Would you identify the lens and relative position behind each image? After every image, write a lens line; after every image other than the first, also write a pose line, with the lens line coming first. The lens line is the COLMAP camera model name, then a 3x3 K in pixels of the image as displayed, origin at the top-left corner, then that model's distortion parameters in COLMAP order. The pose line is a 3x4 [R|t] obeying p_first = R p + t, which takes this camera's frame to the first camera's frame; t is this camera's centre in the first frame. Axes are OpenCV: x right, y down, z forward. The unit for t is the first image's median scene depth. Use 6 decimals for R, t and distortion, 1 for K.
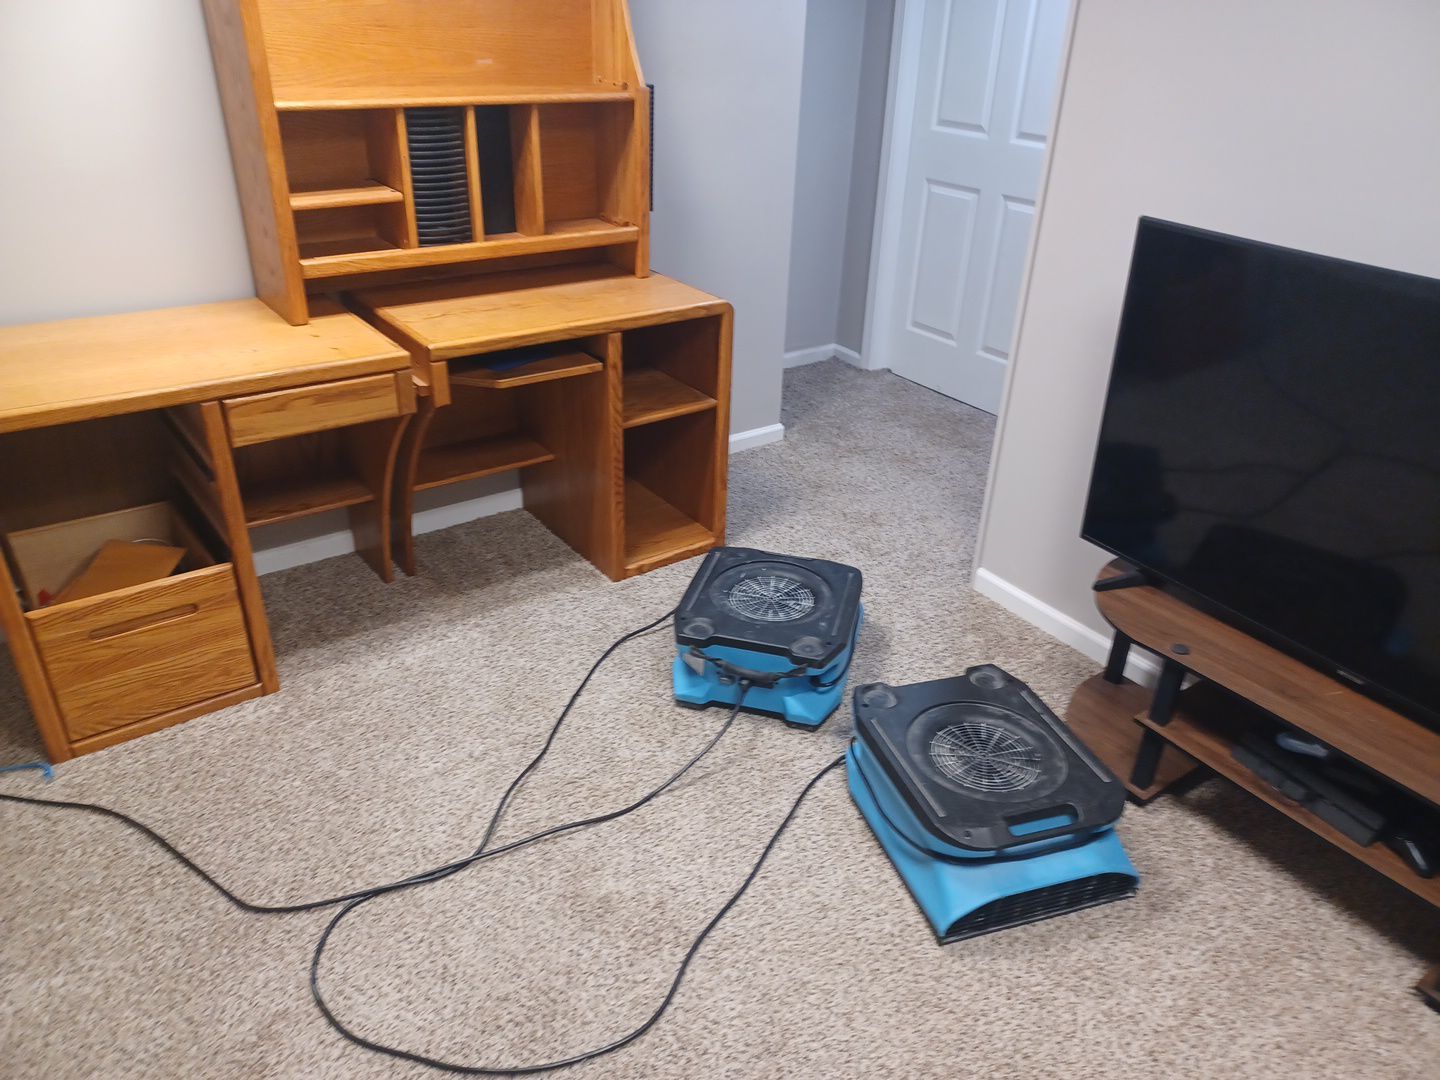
lens RADIAL K [[1055.7, 0, 753.4], [0, 1055.7, 559.4], [0, 0, 1]] dist [0.055965, -0.027550]
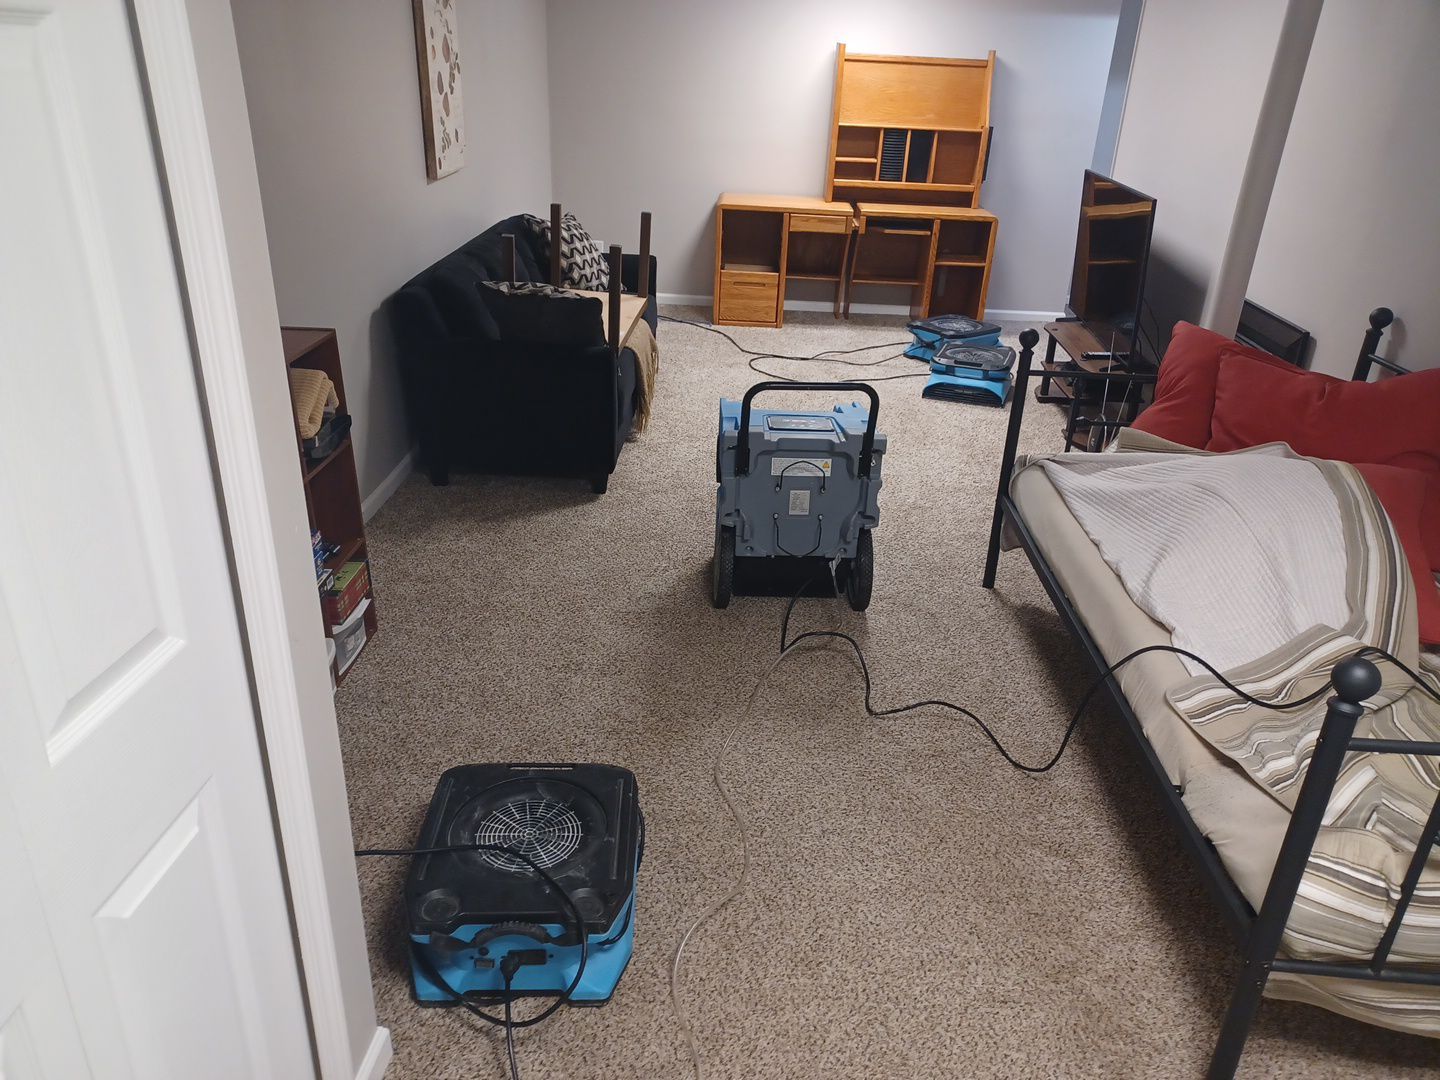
lens RADIAL K [[1055.7, 0, 718.8], [0, 1055.7, 541.2], [0, 0, 1]] dist [0.055965, -0.027550]
pose [[0.771862, 0.270165, -0.575535, 1.153183], [-0.319314, 0.947505, 0.016534, 0.644809], [0.549789, 0.171014, 0.817610, -1.235926]]
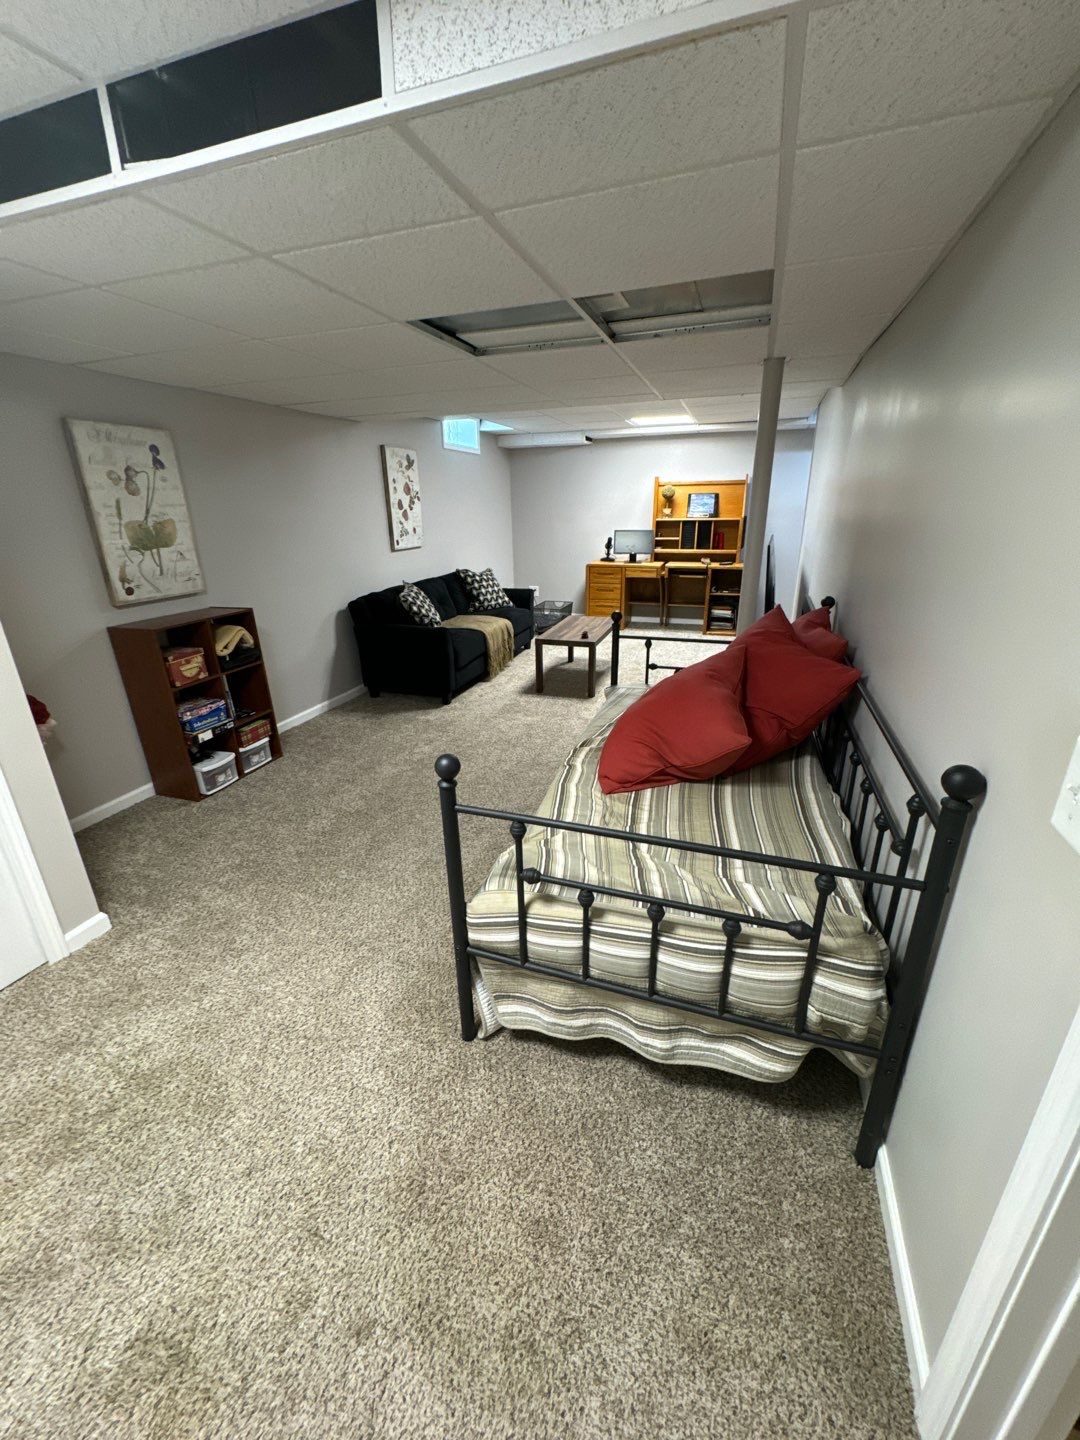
lens RADIAL K [[580.2, 0, 537.6], [0, 580.2, 716.3], [0, 0, 1]] dist [0.002430, -0.000073]
pose [[0.550644, 0.251569, -0.795930, 1.575173], [-0.365597, 0.929871, 0.040975, 0.521028], [0.750420, 0.268427, 0.604001, -0.826170]]
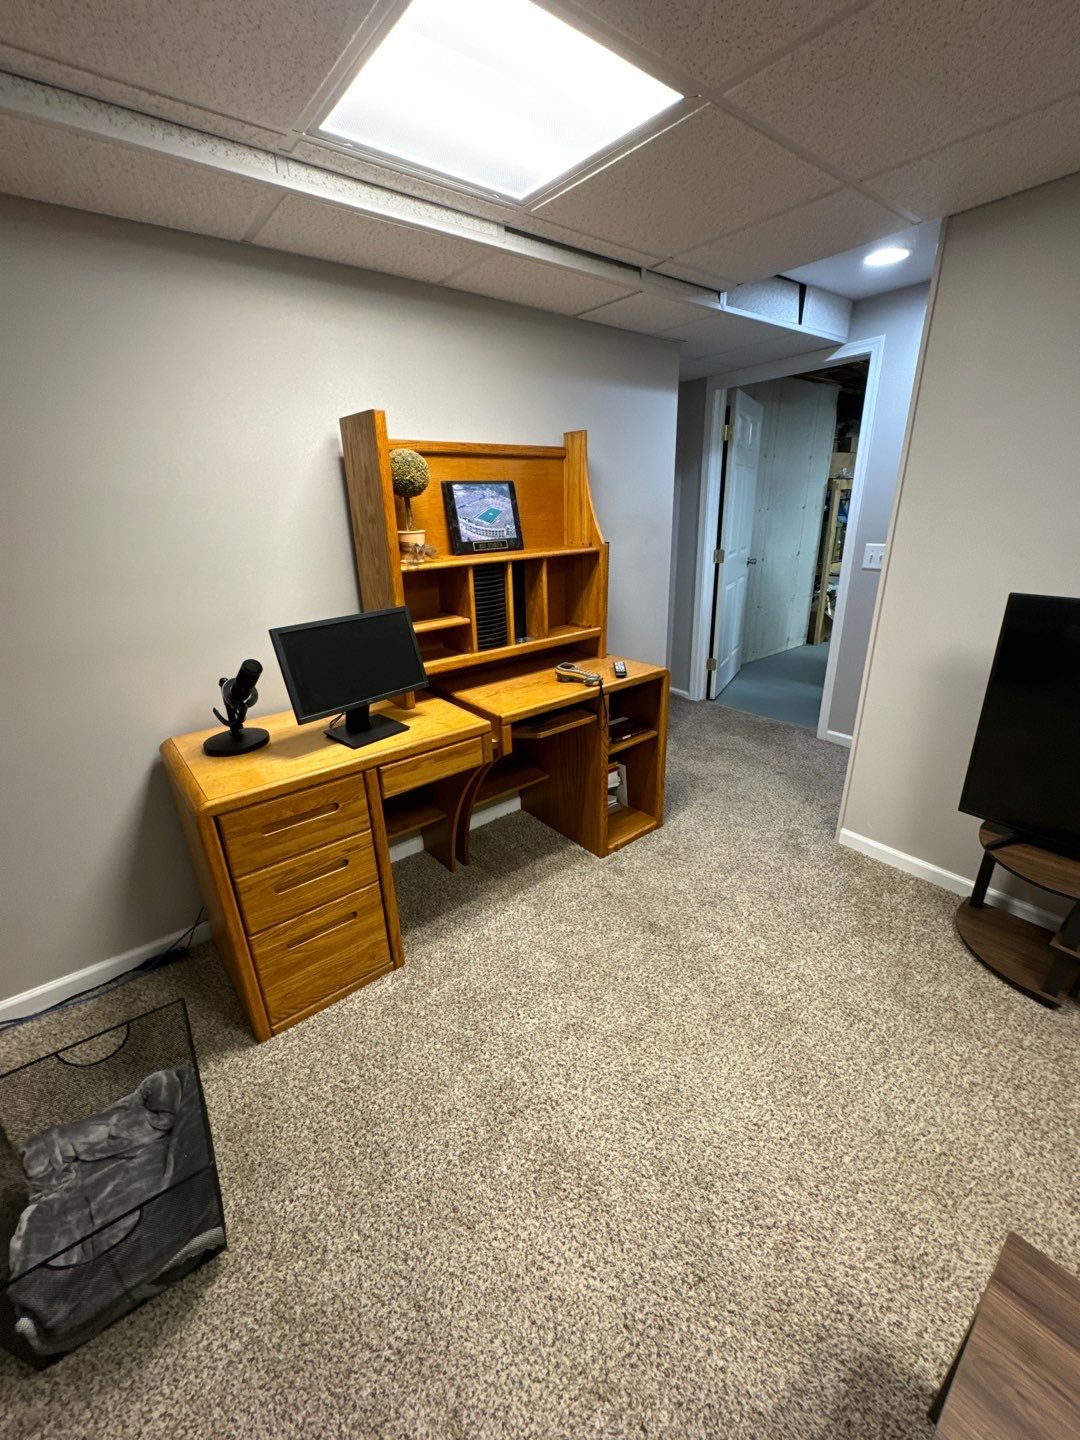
lens RADIAL K [[580.2, 0, 551.1], [0, 580.2, 722.2], [0, 0, 1]] dist [0.002430, -0.000073]
pose [[0.996831, -0.078928, 0.009939, -0.228912], [0.079542, 0.986995, -0.139694, -0.069146], [0.001216, 0.140041, 0.990145, 0.193078]]
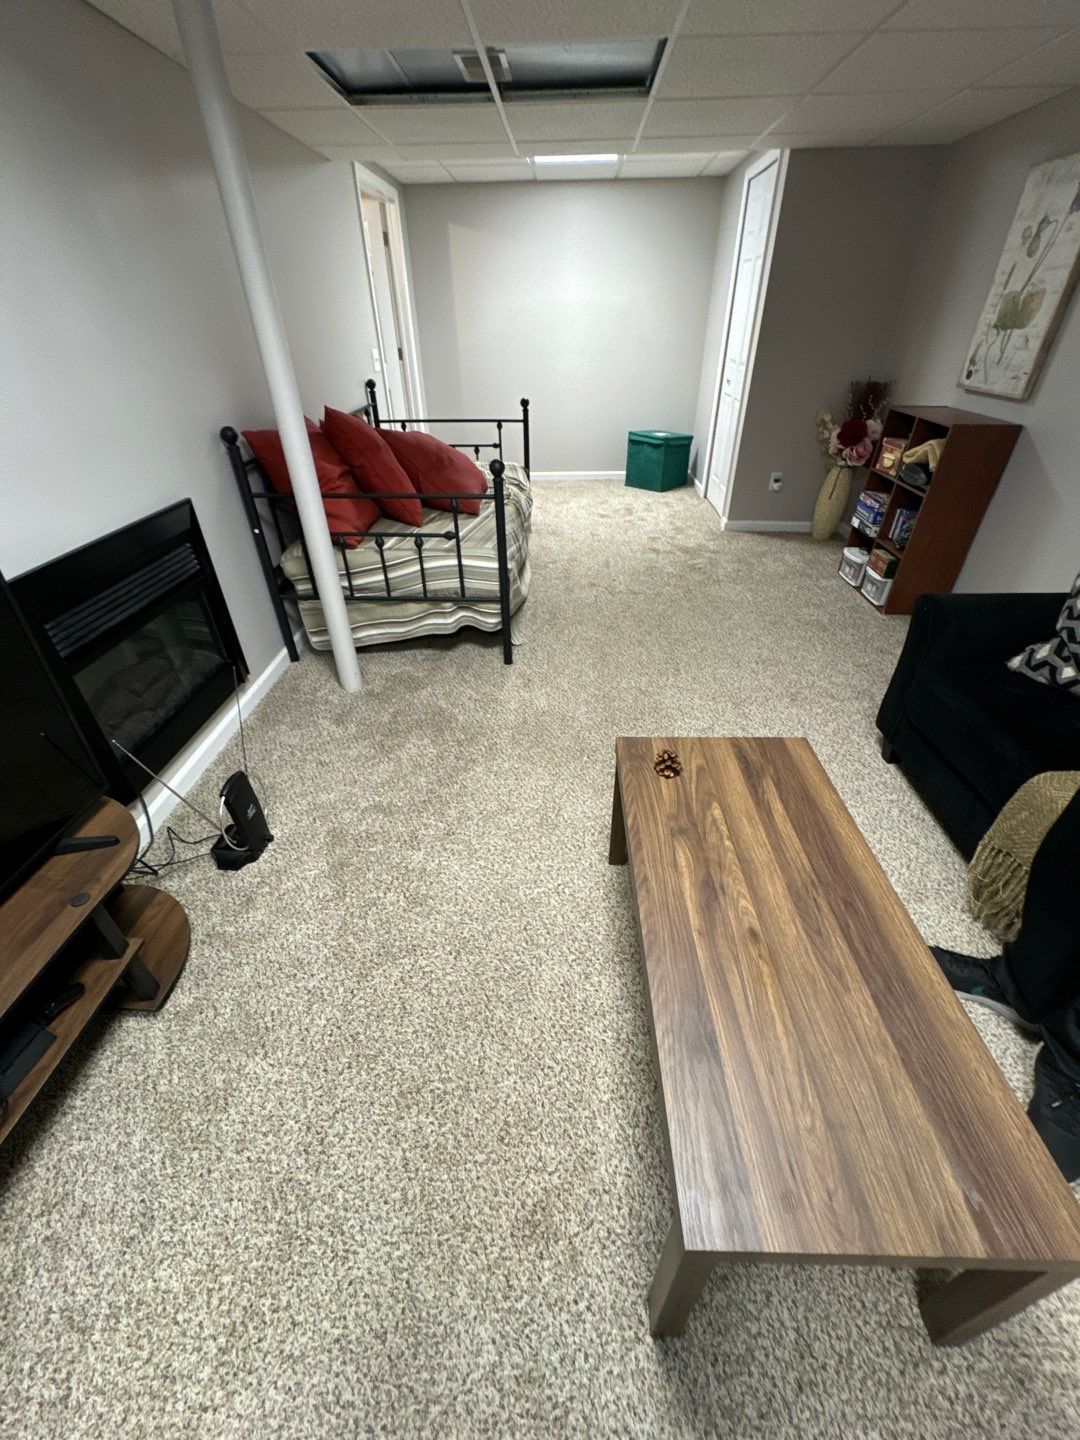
lens RADIAL K [[580.2, 0, 546.0], [0, 580.2, 717.7], [0, 0, 1]] dist [0.002430, -0.000073]
pose [[-0.768966, -0.382785, 0.512022, -0.000070], [0.289376, 0.505758, 0.812693, -0.173015], [-0.570046, 0.773101, -0.278142, 0.467759]]
